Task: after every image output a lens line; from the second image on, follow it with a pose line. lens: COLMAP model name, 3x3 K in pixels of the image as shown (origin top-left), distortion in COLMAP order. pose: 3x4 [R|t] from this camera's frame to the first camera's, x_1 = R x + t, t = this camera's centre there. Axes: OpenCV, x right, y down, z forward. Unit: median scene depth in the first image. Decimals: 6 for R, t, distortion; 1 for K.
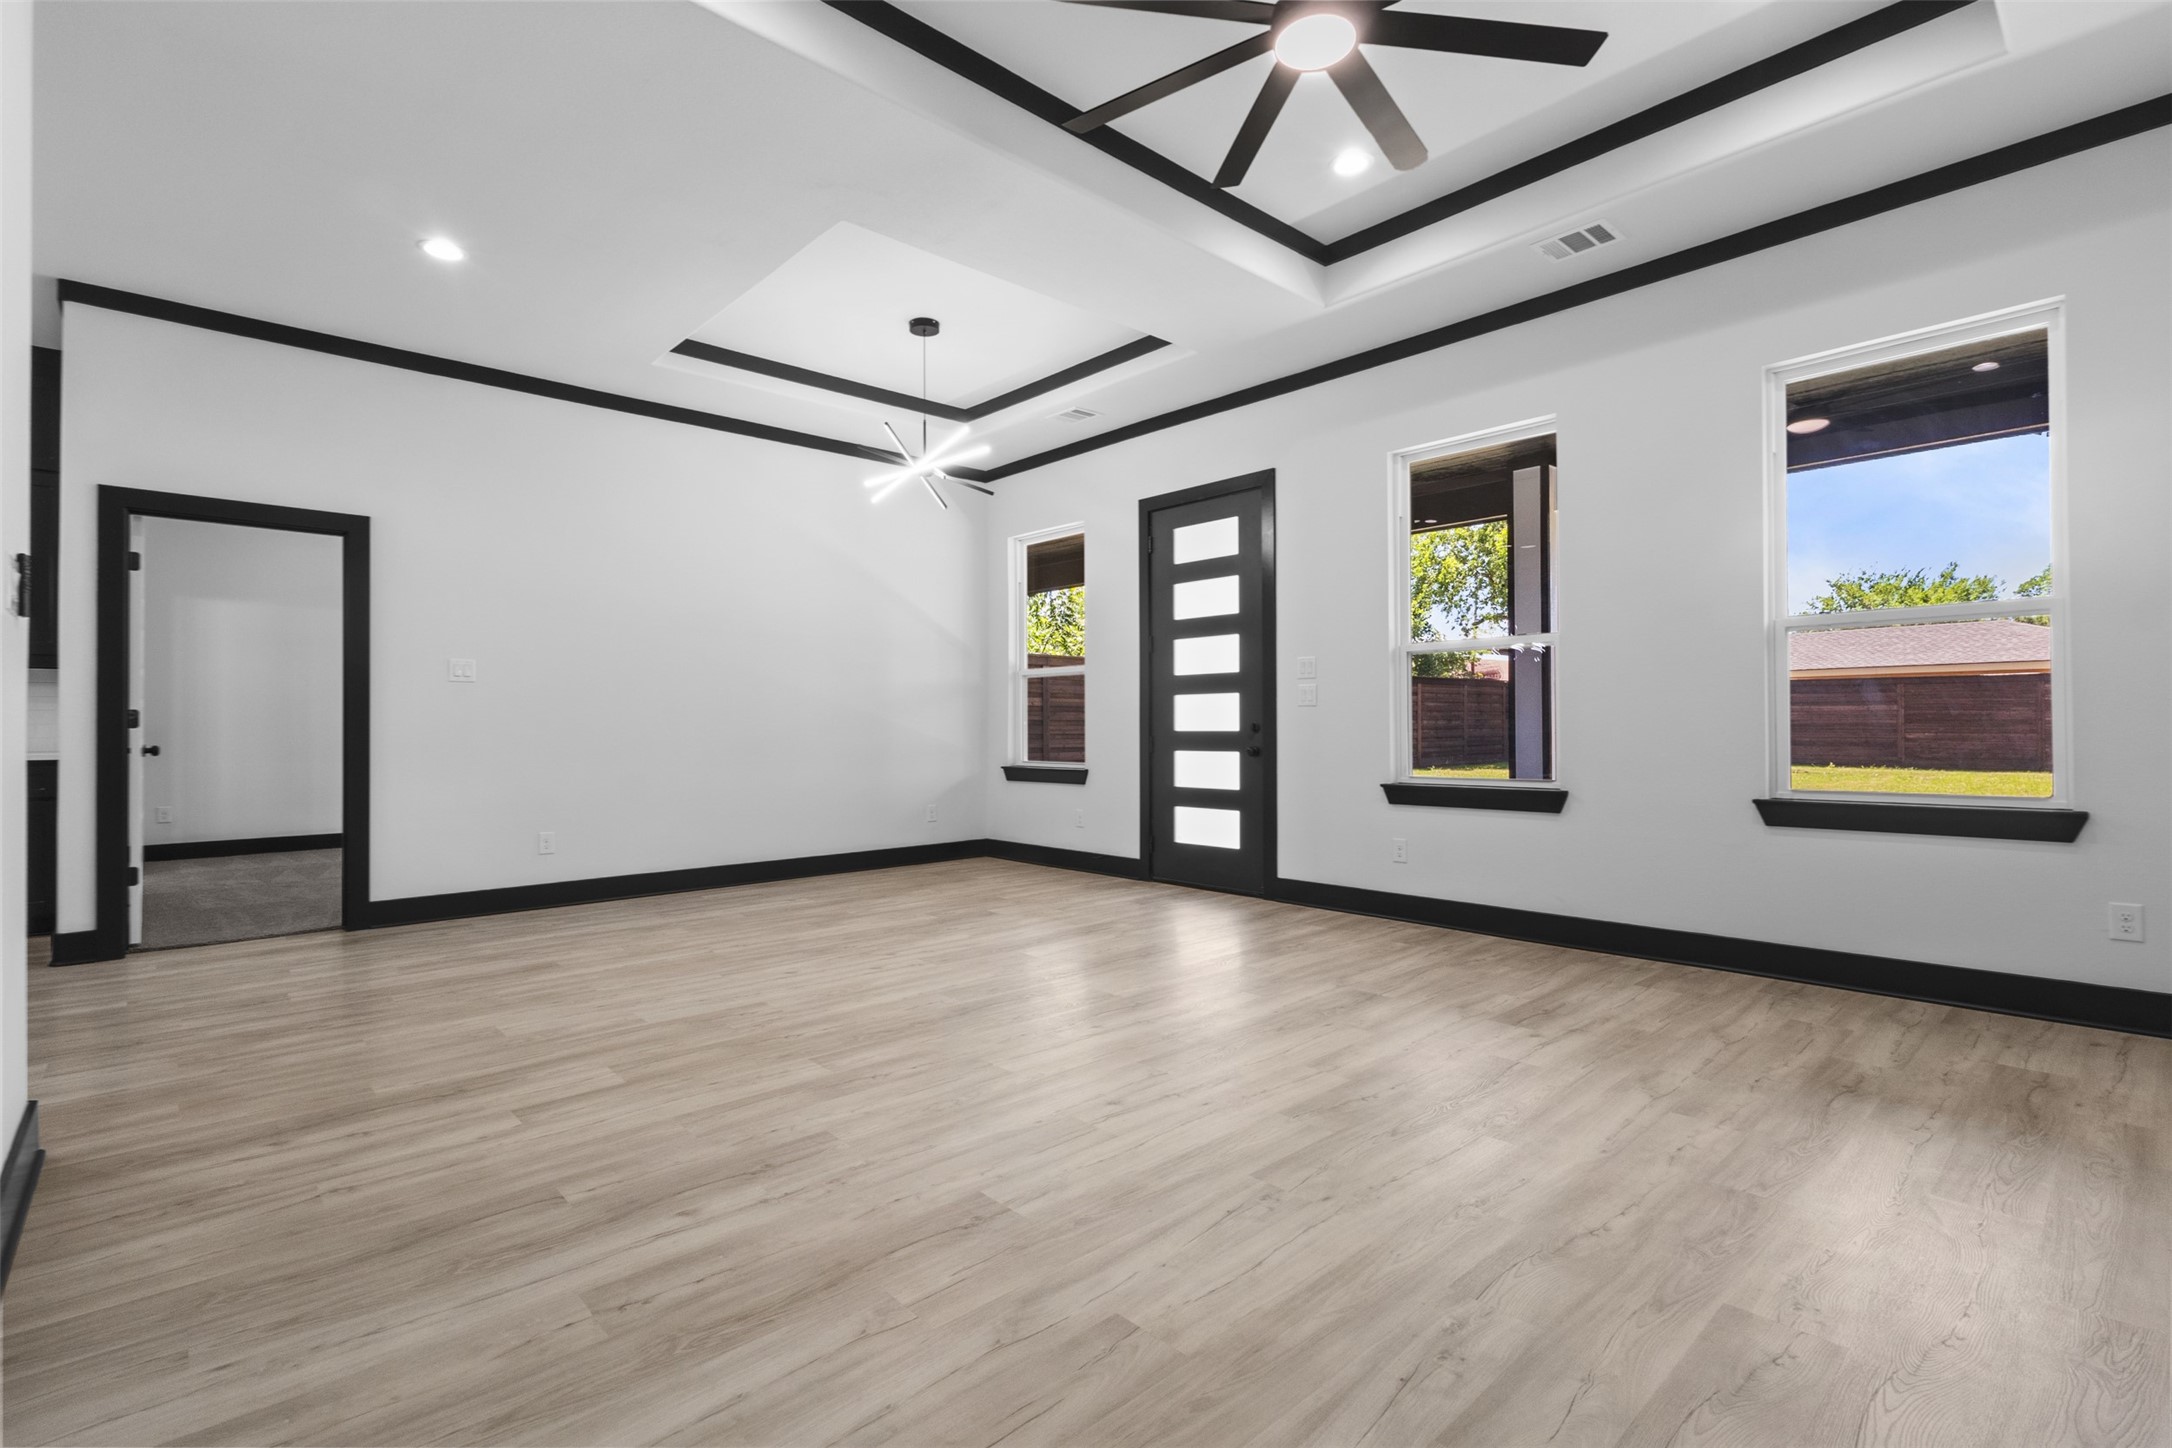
lens RADIAL K [[1004.8, 0, 1086.0], [0, 1004.8, 724.0], [0, 0, 1]] dist [-0.003155, 0.000124]
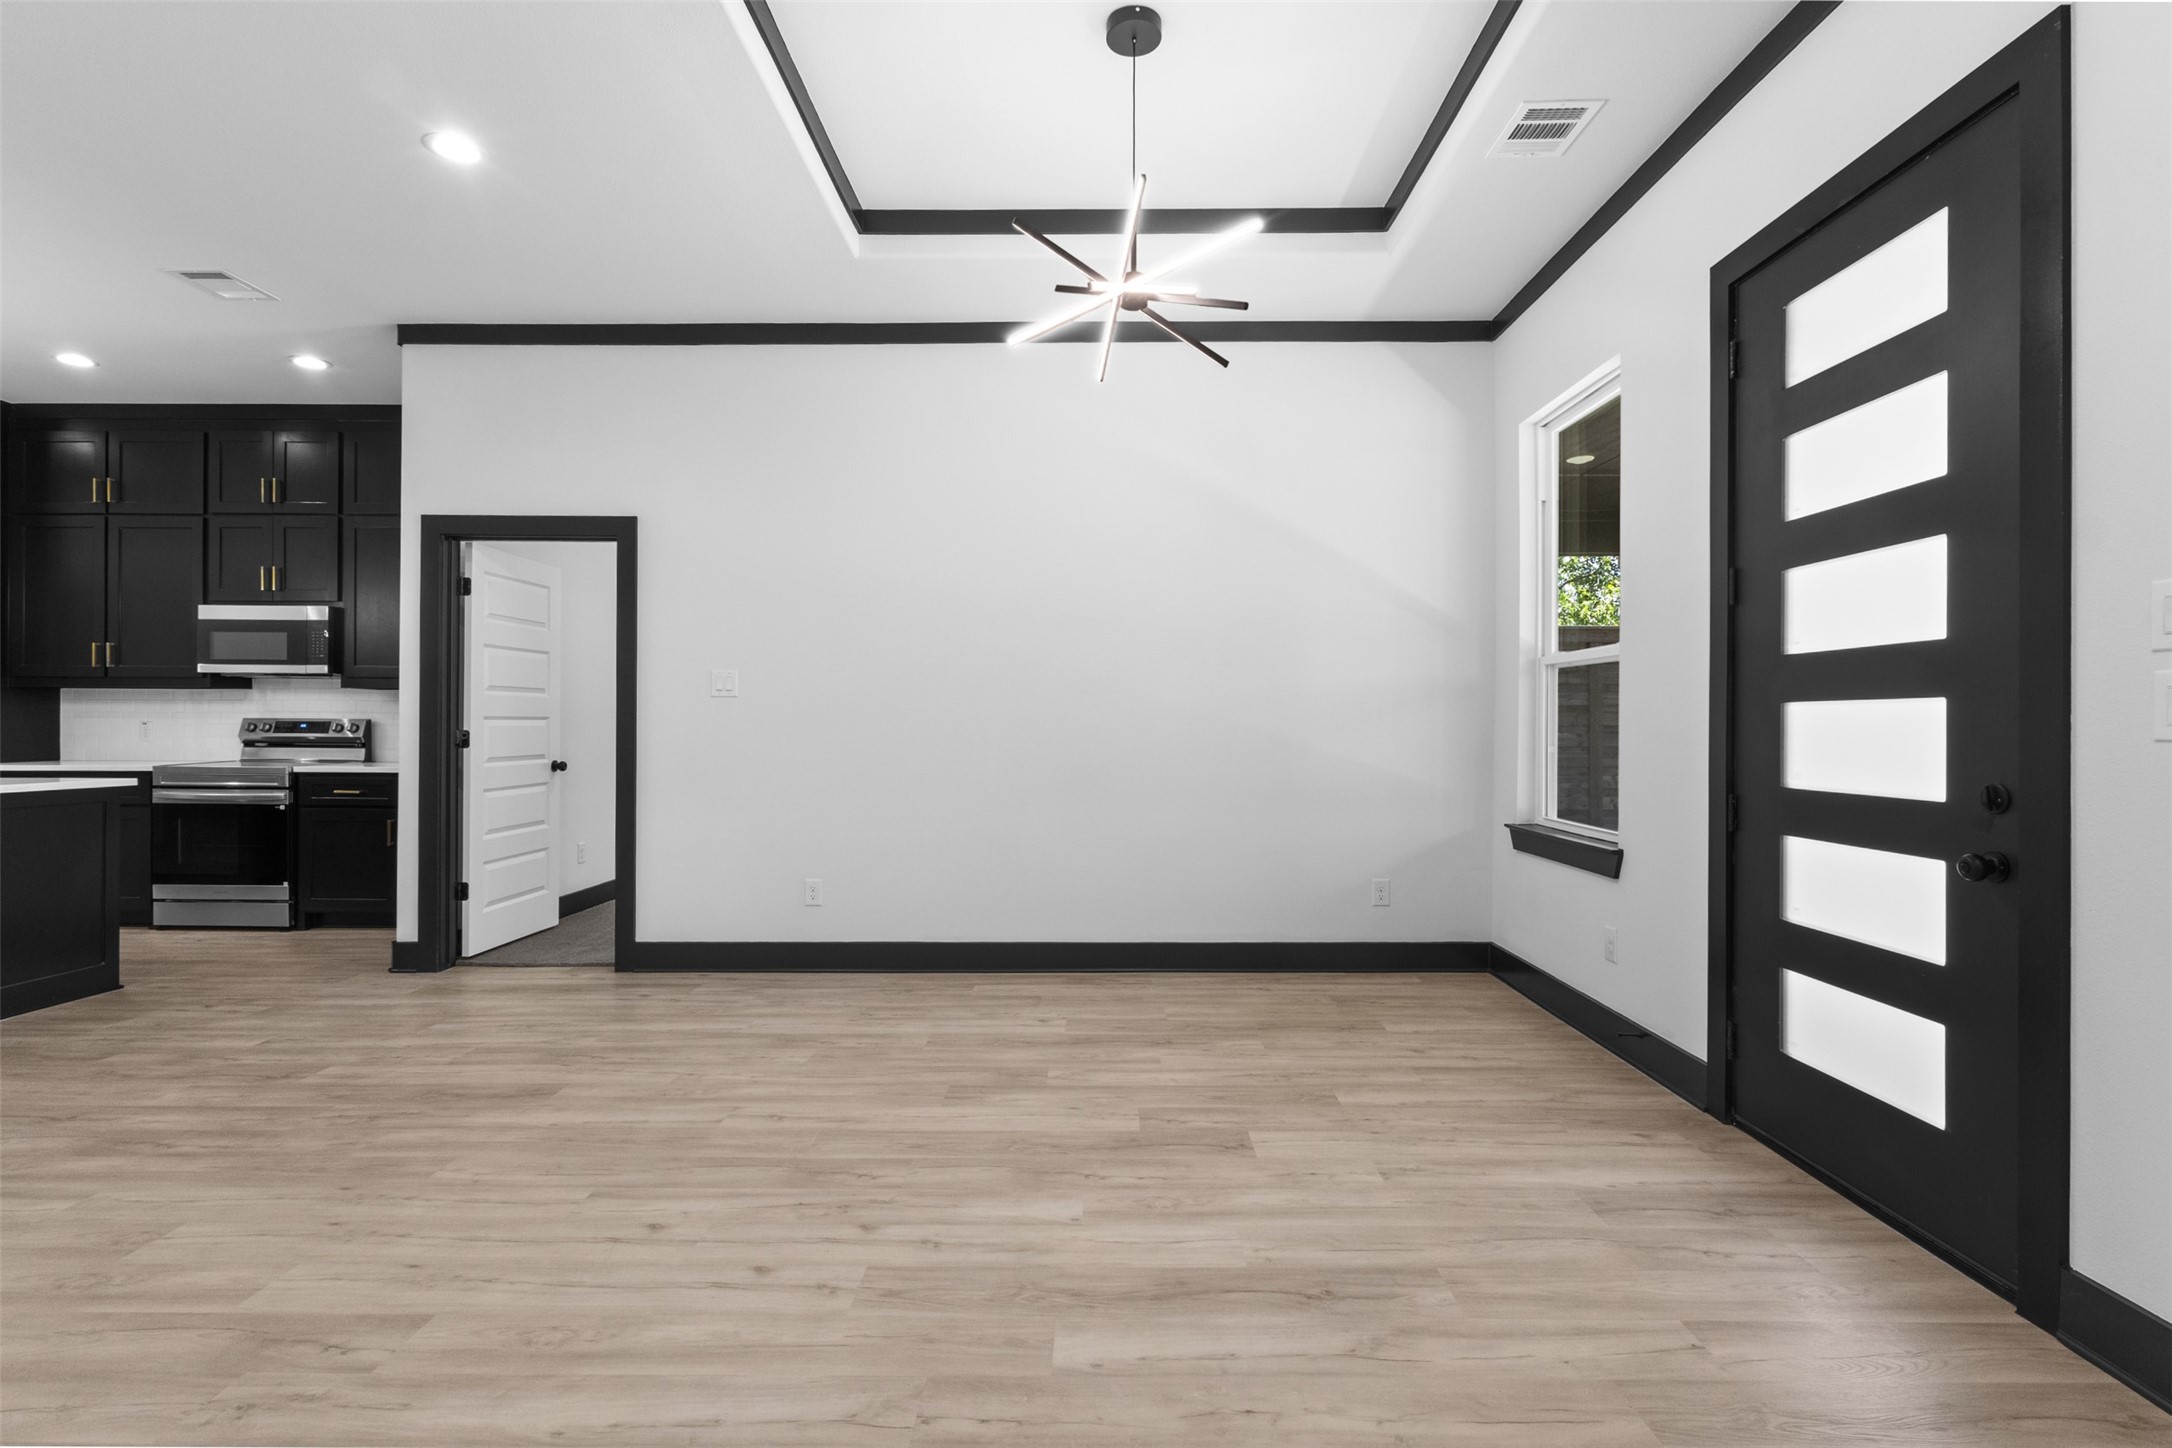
lens RADIAL K [[1013.7, 0, 1086.0], [0, 1013.7, 724.0], [0, 0, 1]] dist [0.017611, -0.000118]
pose [[0.727298, 0.006332, -0.686292, 0.244496], [-0.003490, 0.999979, 0.005528, -0.030020], [0.686313, -0.001625, 0.727305, 0.706792]]
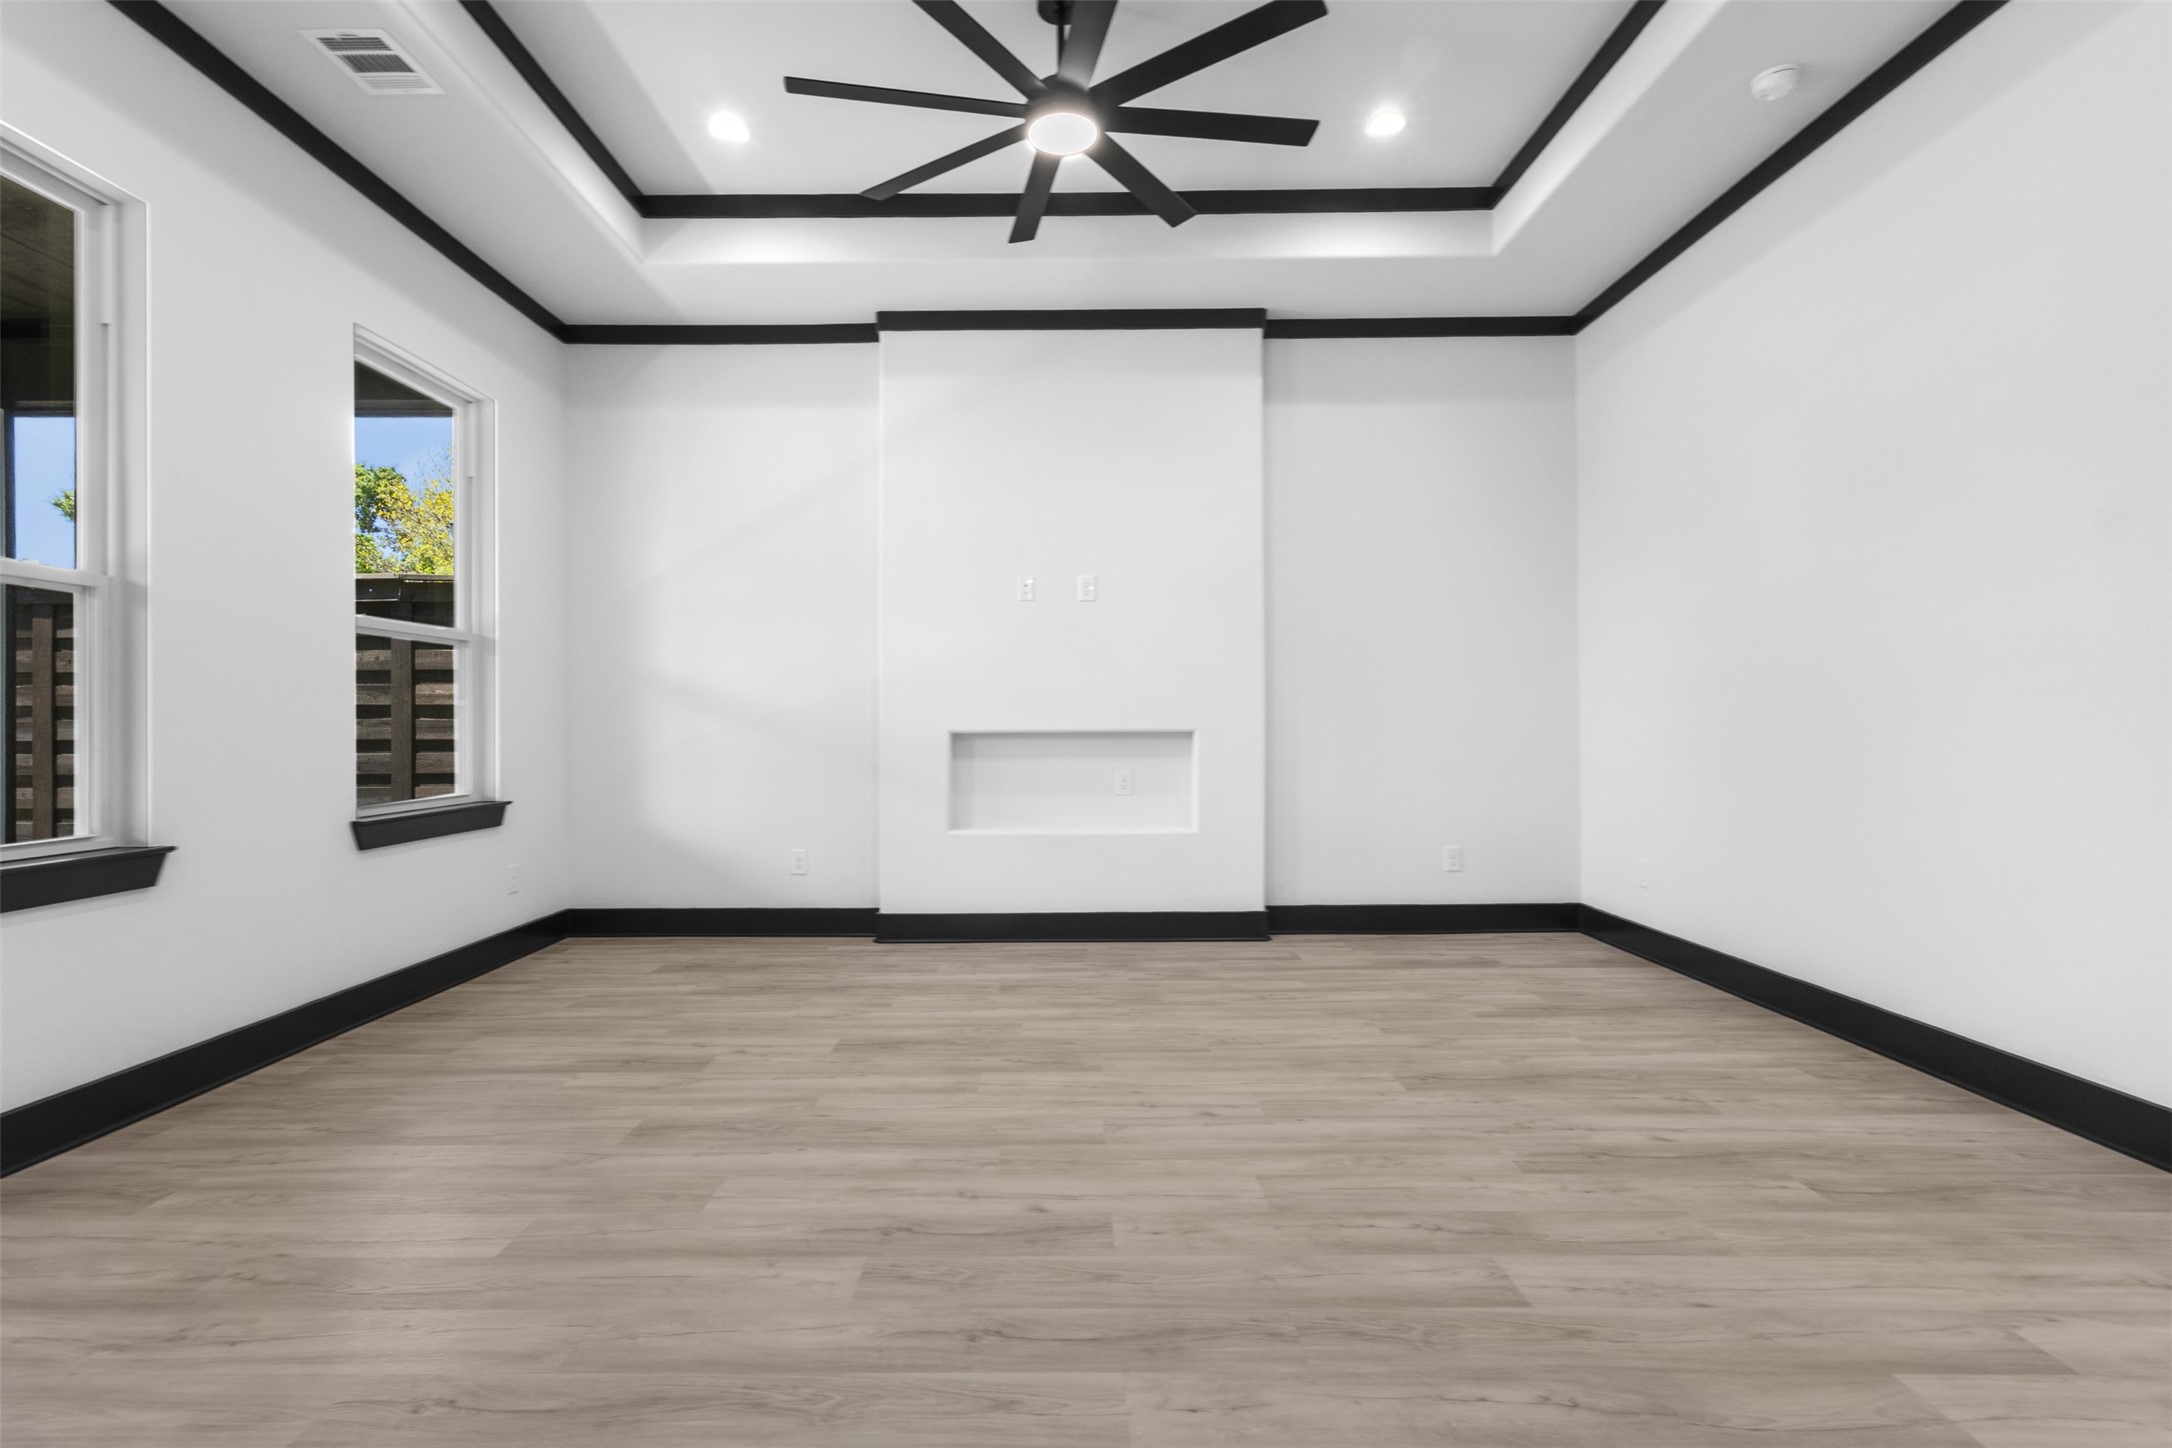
lens RADIAL K [[1011.2, 0, 1059.9], [0, 1011.2, 723.2], [0, 0, 1]] dist [-0.000627, -0.000200]
pose [[-0.730697, 0.013149, 0.682576, -0.329408], [0.006928, 0.999906, -0.011845, 0.005958], [-0.682667, -0.003926, -0.730719, 1.109128]]
